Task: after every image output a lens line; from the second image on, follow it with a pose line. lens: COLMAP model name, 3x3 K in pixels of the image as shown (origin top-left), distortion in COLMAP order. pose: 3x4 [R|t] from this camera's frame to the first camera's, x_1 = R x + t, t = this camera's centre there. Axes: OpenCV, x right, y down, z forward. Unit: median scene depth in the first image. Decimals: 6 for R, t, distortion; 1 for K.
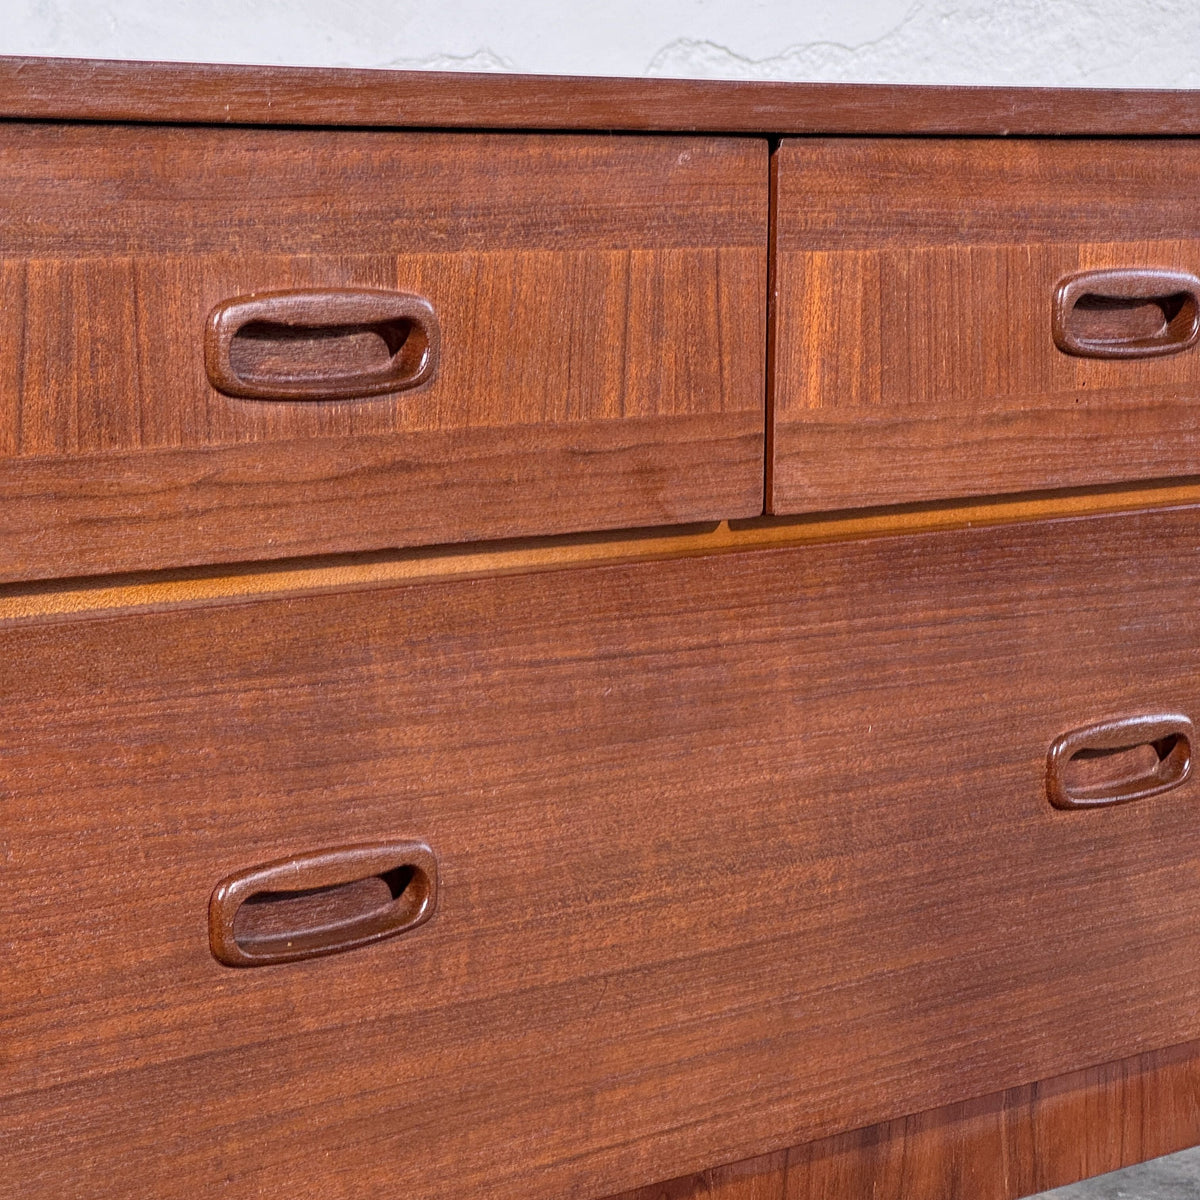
lens RADIAL K [[3608.0, 0, 608.4], [0, 3608.0, 587.8], [0, 0, 1]] dist [0.091019, 0.000000]
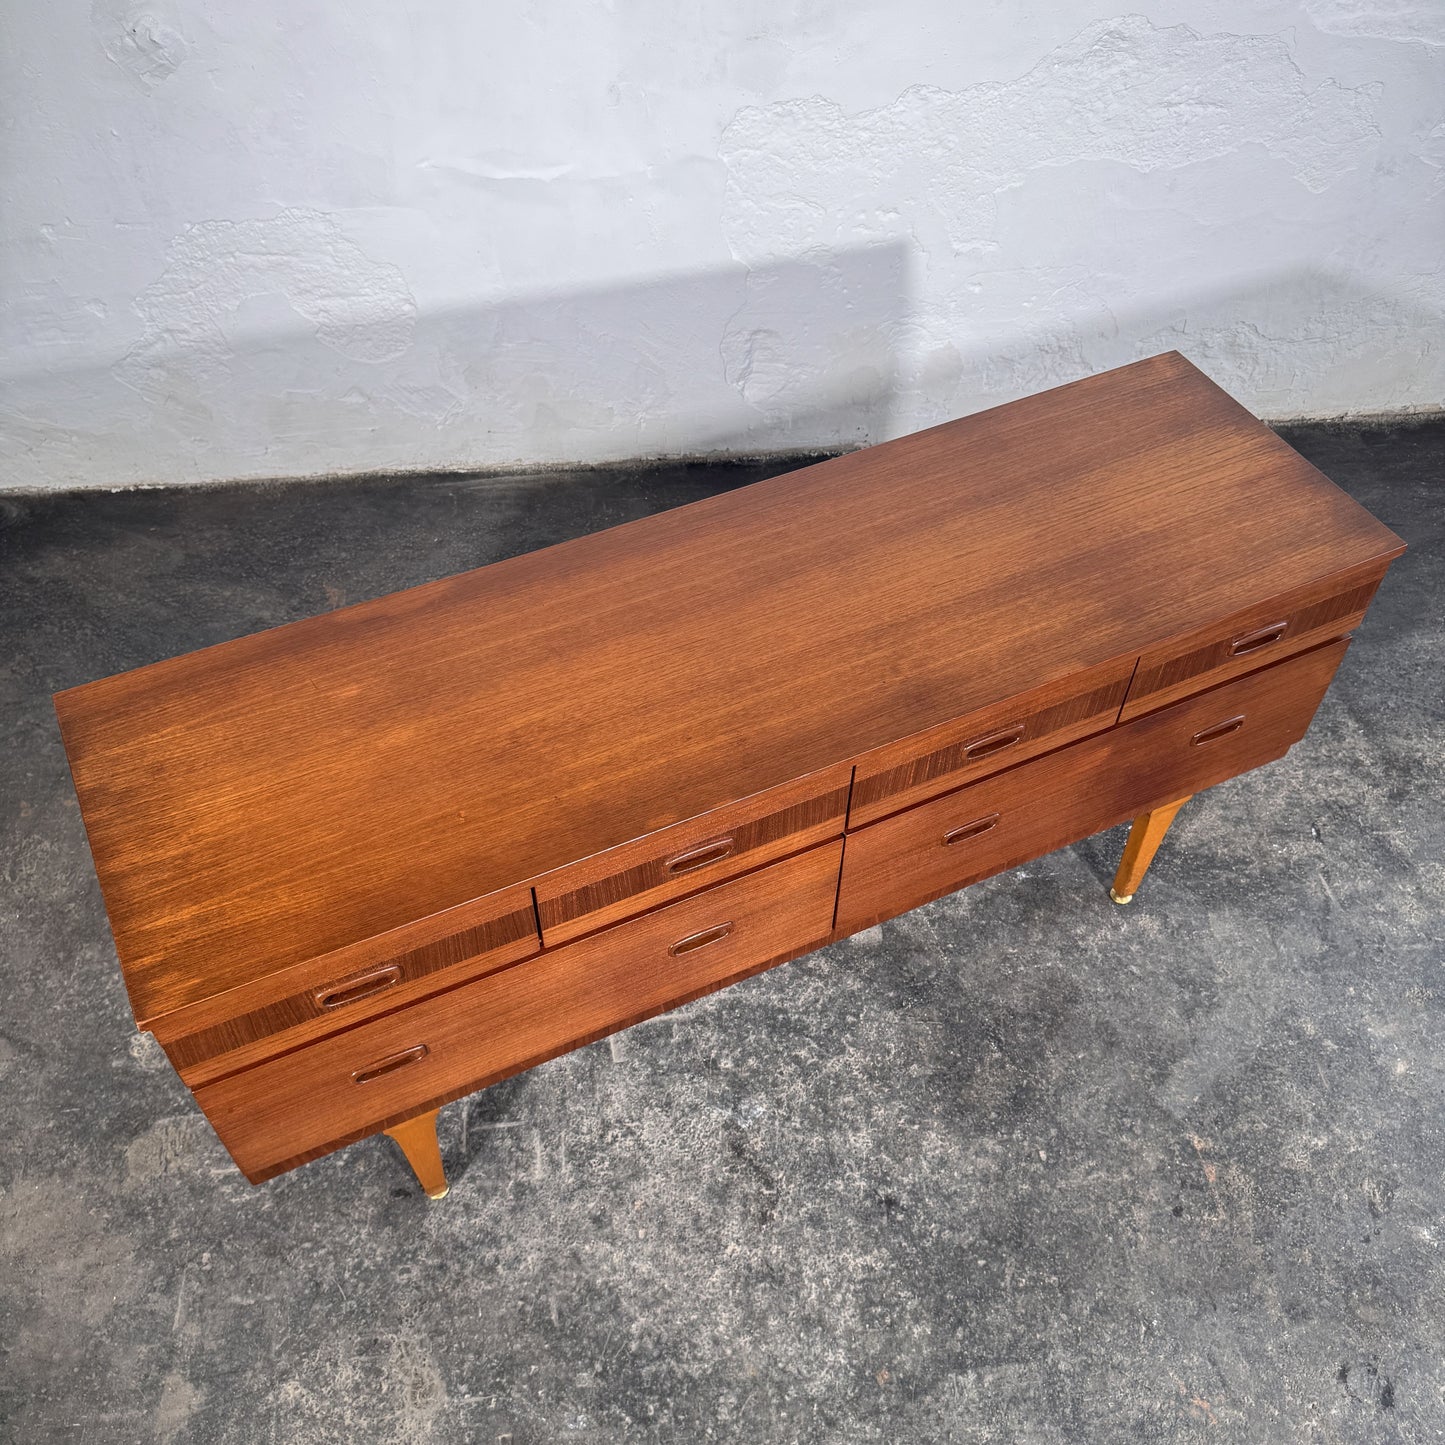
lens RADIAL K [[1376.2, 0, 707.8], [0, 1376.2, 790.5], [0, 0, 1]] dist [0.012519, 0.000000]
pose [[0.948488, 0.246962, -0.198442, 0.394692], [-0.036552, 0.707493, 0.705775, -1.002477], [0.314696, -0.662166, 0.680076, 0.298208]]
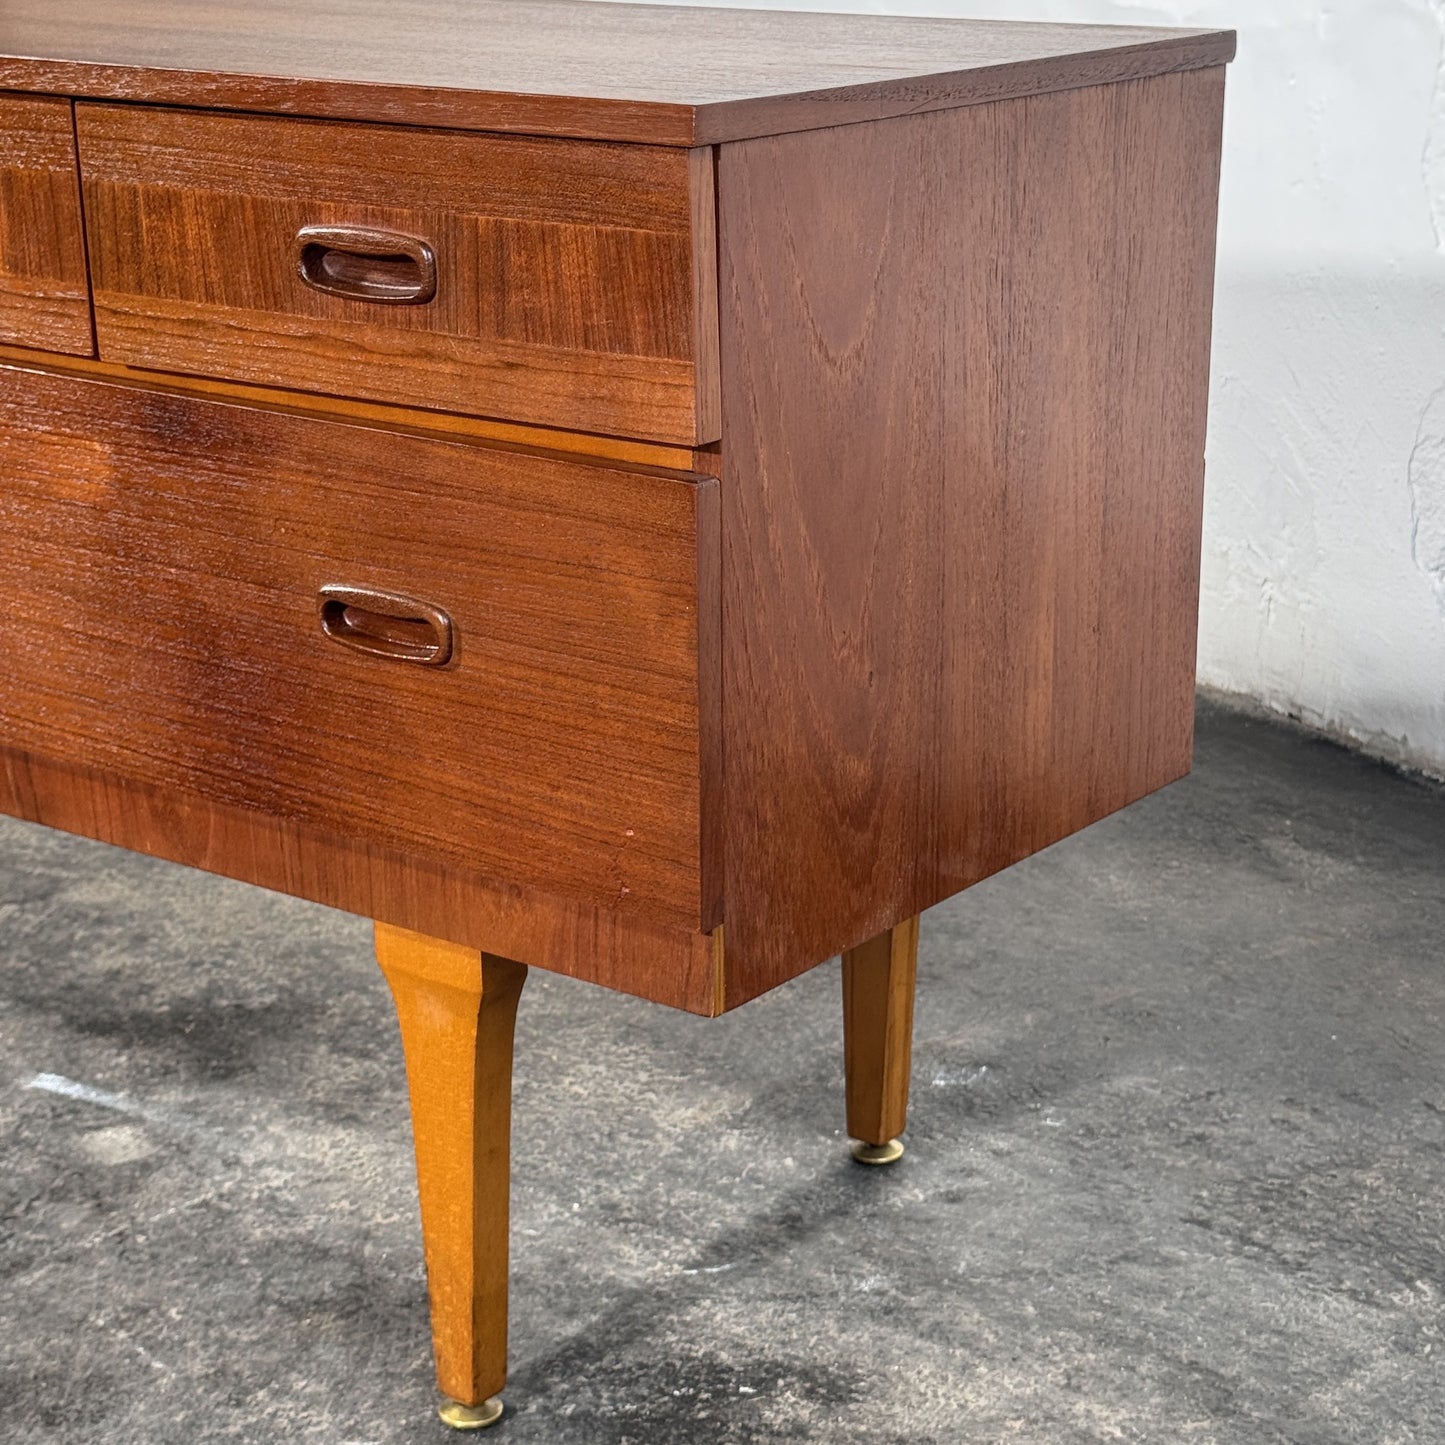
lens RADIAL K [[3035.9, 0, 722.8], [0, 3035.9, 725.5], [0, 0, 1]] dist [0.116454, 0.000000]
pose [[0.132501, 0.293644, -0.946687, 1.756363], [-0.108083, 0.953694, 0.280689, -0.309190], [0.985272, 0.065129, 0.158103, 1.494270]]
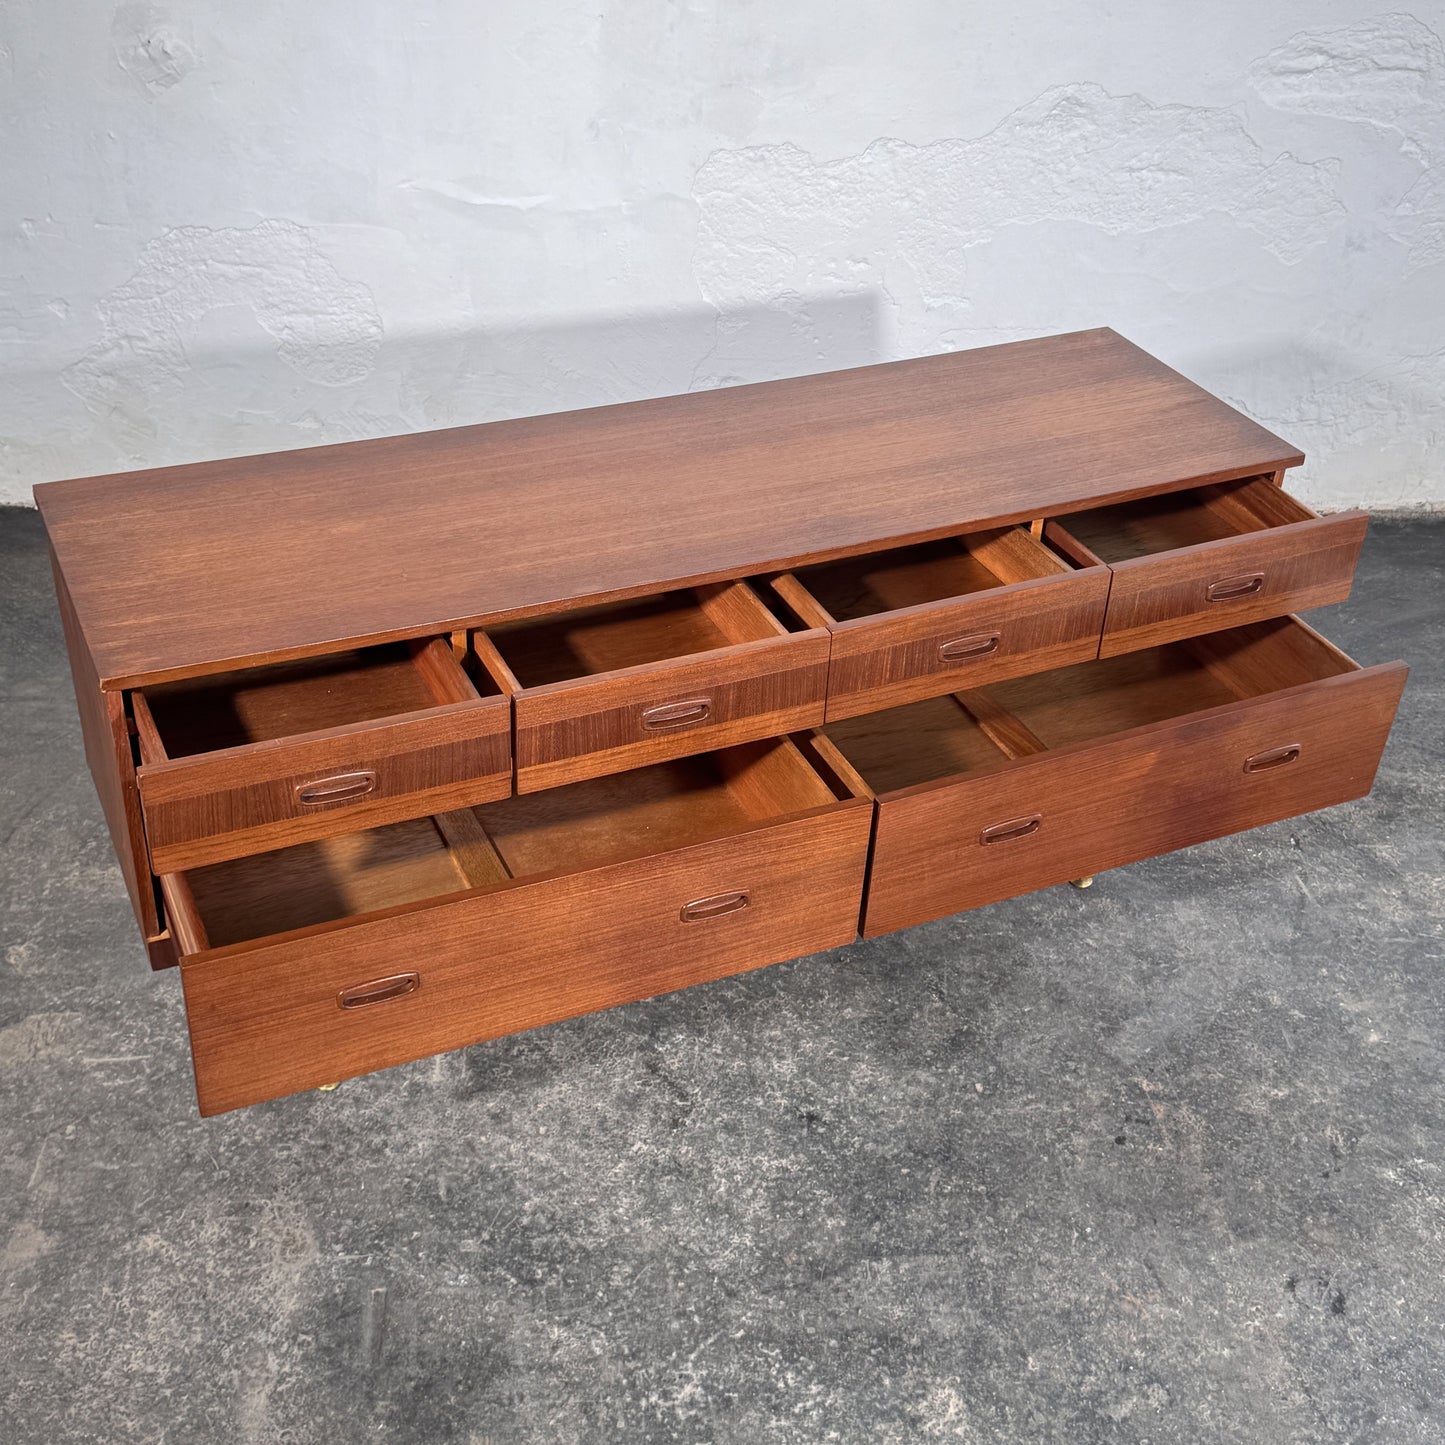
lens RADIAL K [[1923.5, 0, 706.0], [0, 1923.5, 730.7], [0, 0, 1]] dist [0.093905, 0.000000]
pose [[0.937796, 0.218666, -0.269673, 0.752195], [-0.073937, 0.884705, 0.460250, -0.869424], [0.339222, -0.411682, 0.845841, -0.478441]]
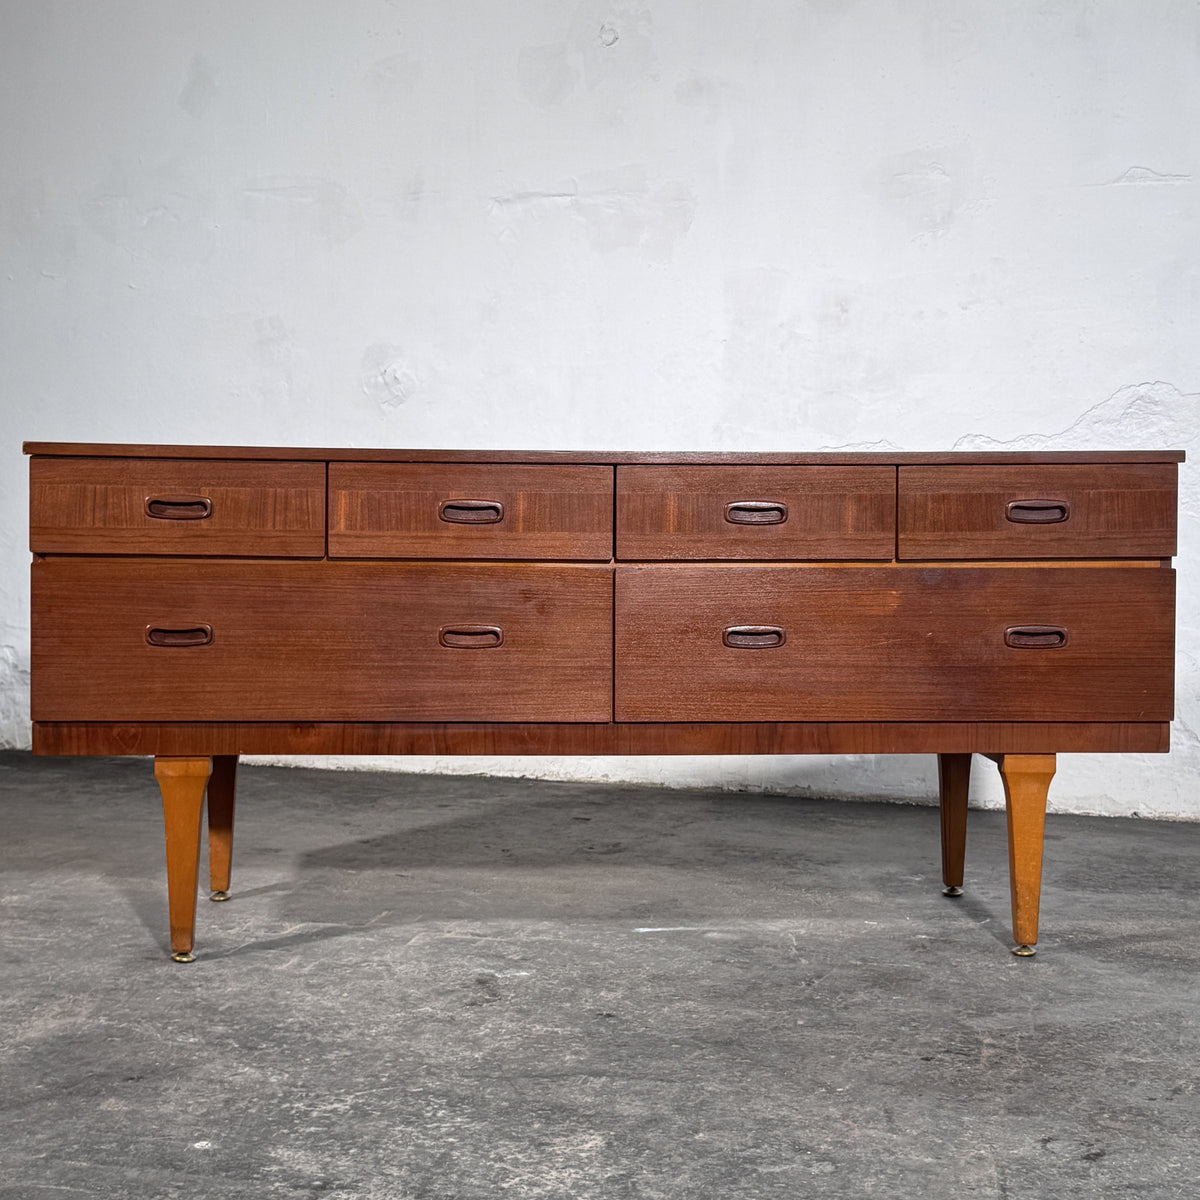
lens RADIAL K [[1913.2, 0, 599.9], [0, 1913.2, 579.0], [0, 0, 1]] dist [0.169246, 0.000000]
pose [[0.758242, 0.033762, -0.651098, 1.638259], [-0.085222, 0.995222, -0.047639, 0.079129], [0.646379, 0.091610, 0.757497, -0.401009]]
